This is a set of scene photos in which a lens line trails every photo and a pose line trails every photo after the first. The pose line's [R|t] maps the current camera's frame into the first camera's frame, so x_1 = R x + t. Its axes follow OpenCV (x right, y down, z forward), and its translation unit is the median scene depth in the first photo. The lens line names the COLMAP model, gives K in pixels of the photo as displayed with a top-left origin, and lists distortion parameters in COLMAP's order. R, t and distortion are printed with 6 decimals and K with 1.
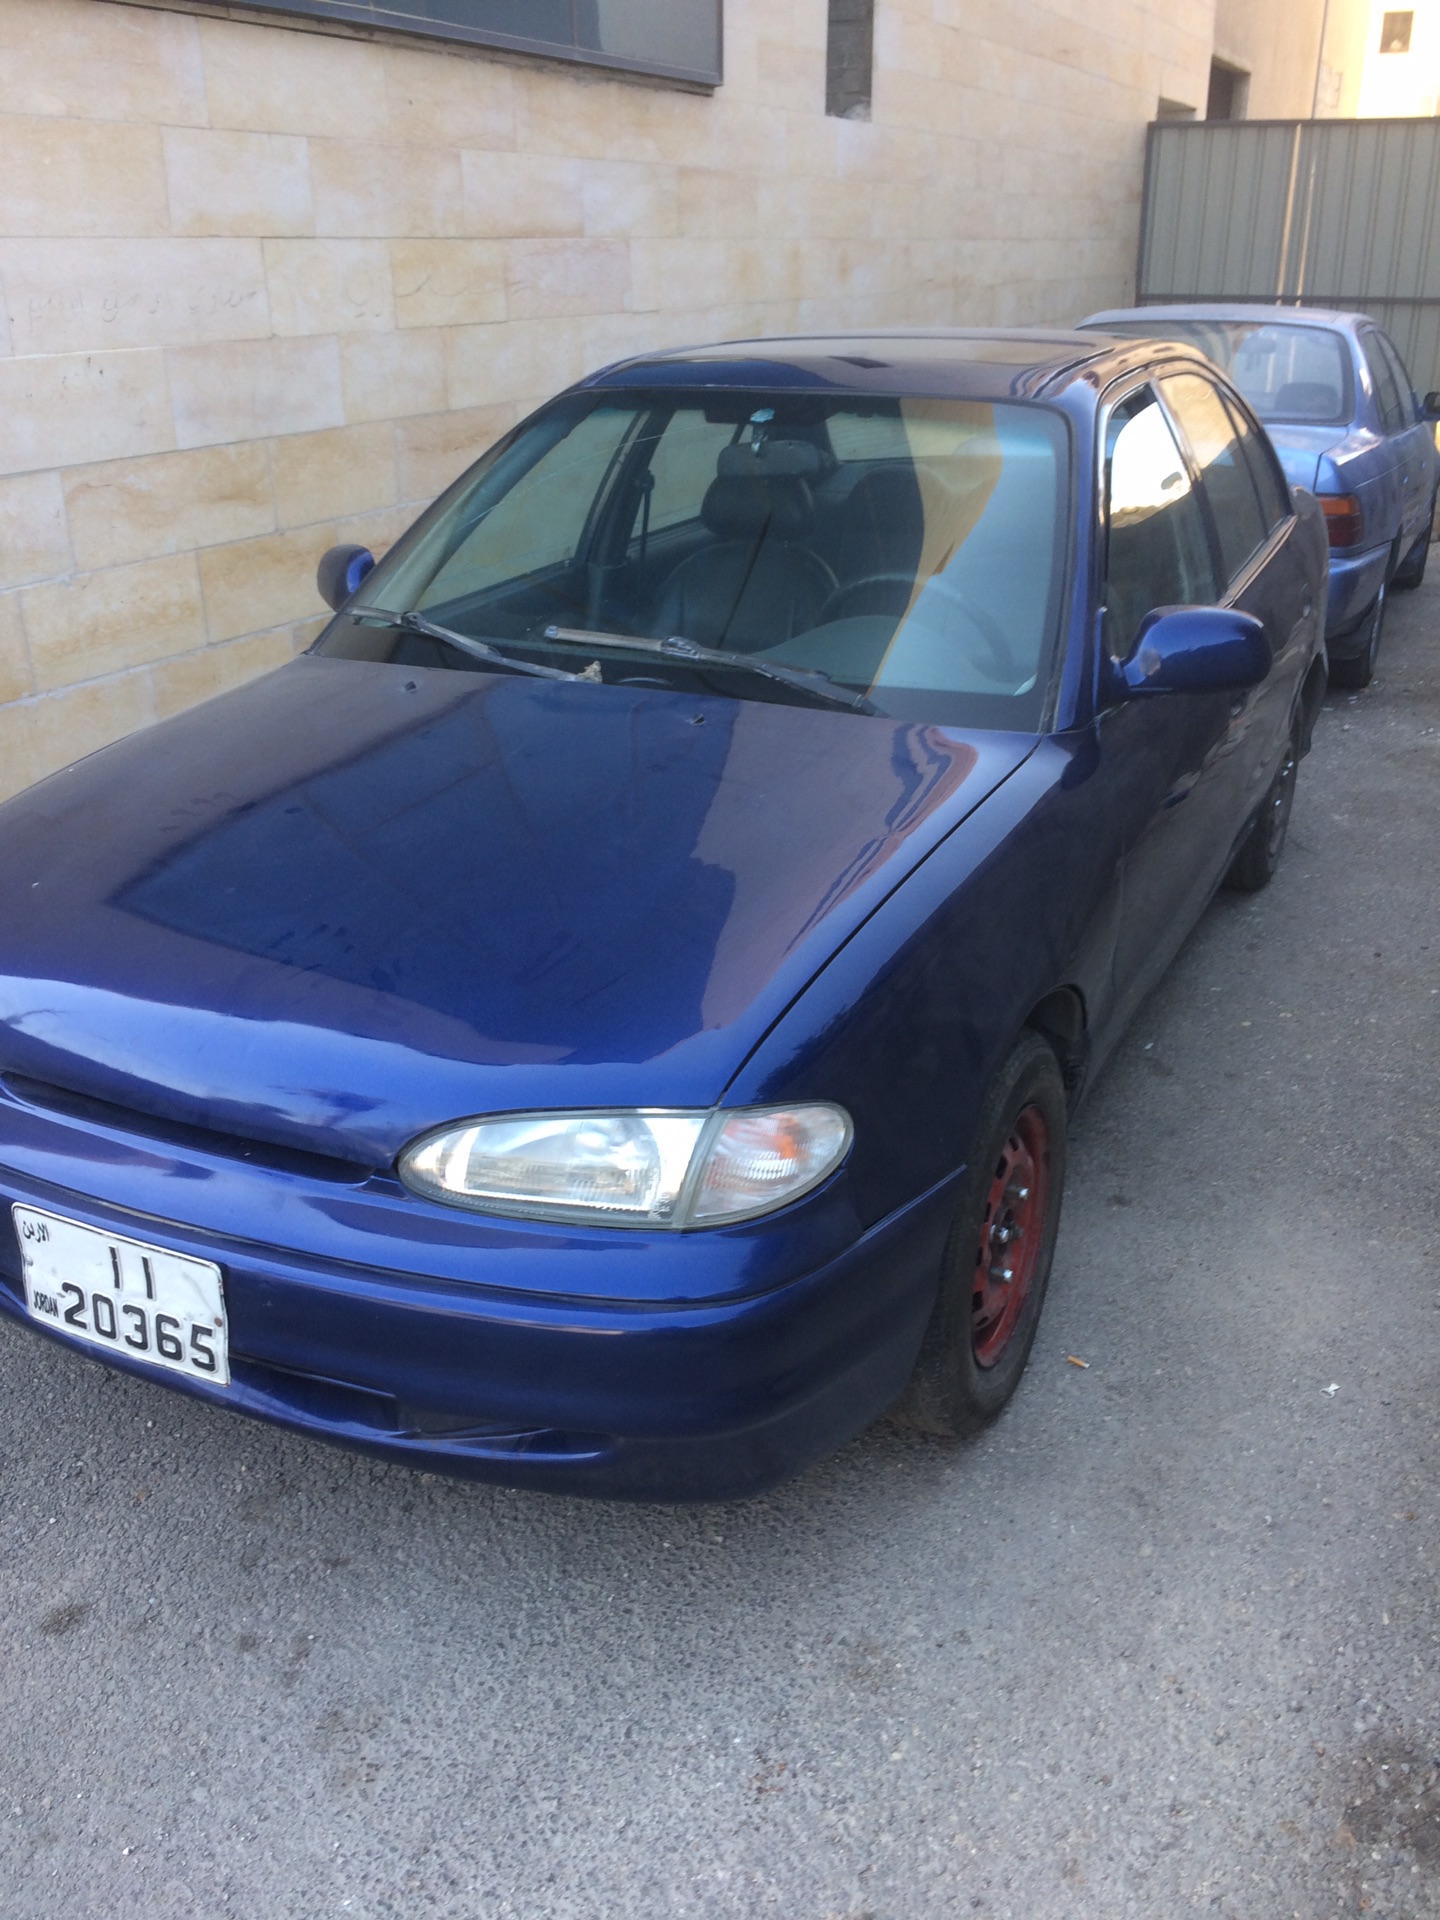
lens RADIAL K [[1607.5, 0, 727.9], [0, 1607.5, 944.8], [0, 0, 1]] dist [0.080438, -0.100325]
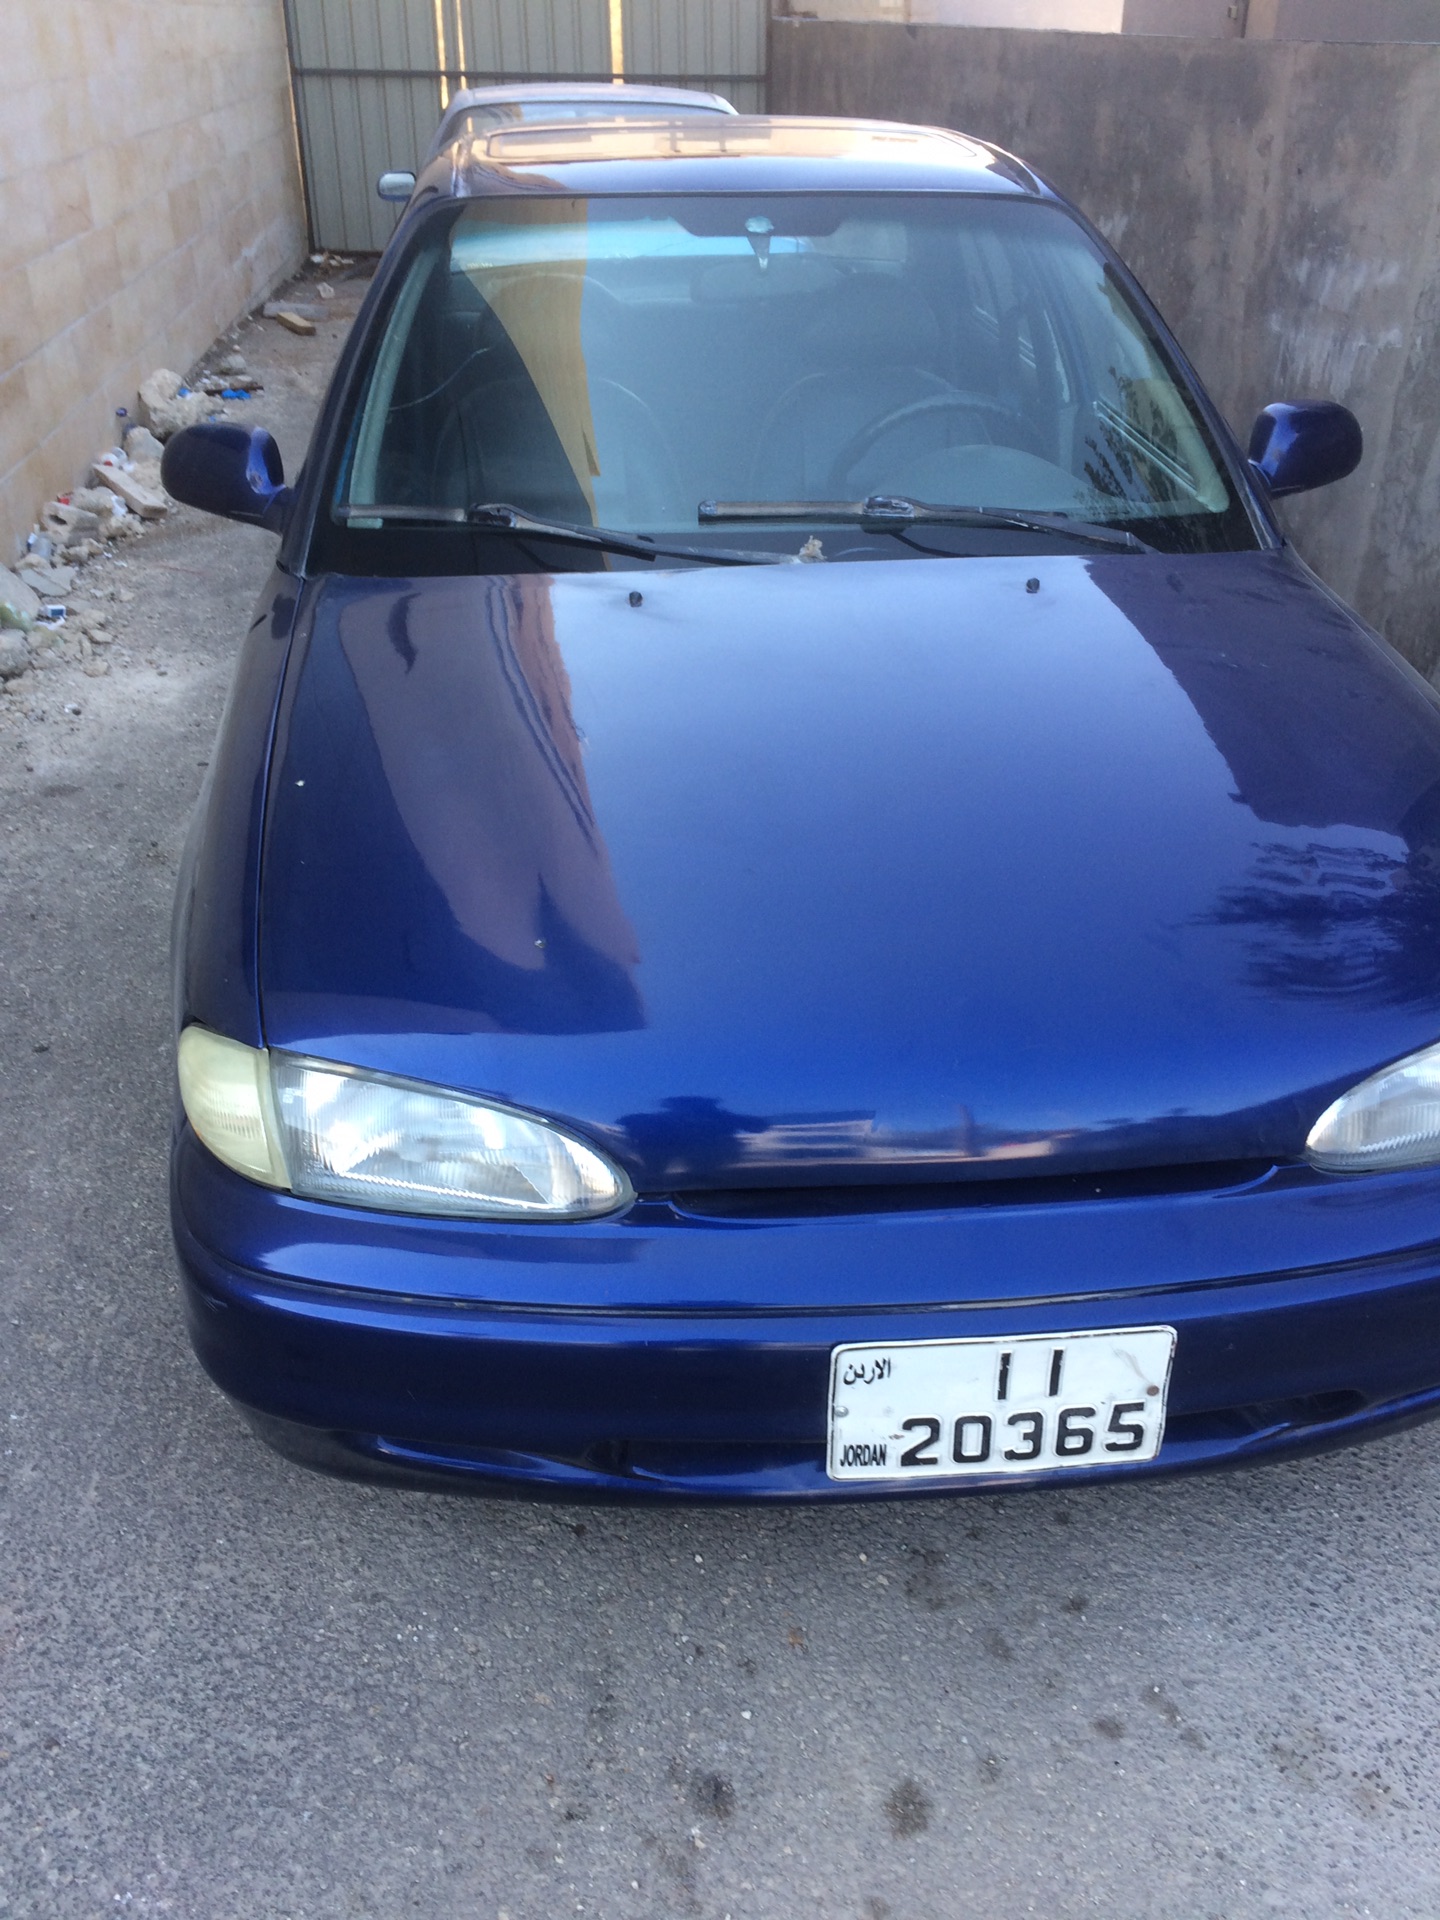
lens RADIAL K [[1607.5, 0, 727.9], [0, 1607.5, 944.8], [0, 0, 1]] dist [0.080438, -0.100325]
pose [[0.851697, -0.247898, 0.461691, -0.795424], [0.194811, 0.967670, 0.160201, -0.155820], [-0.486478, -0.046500, 0.872455, 0.383018]]
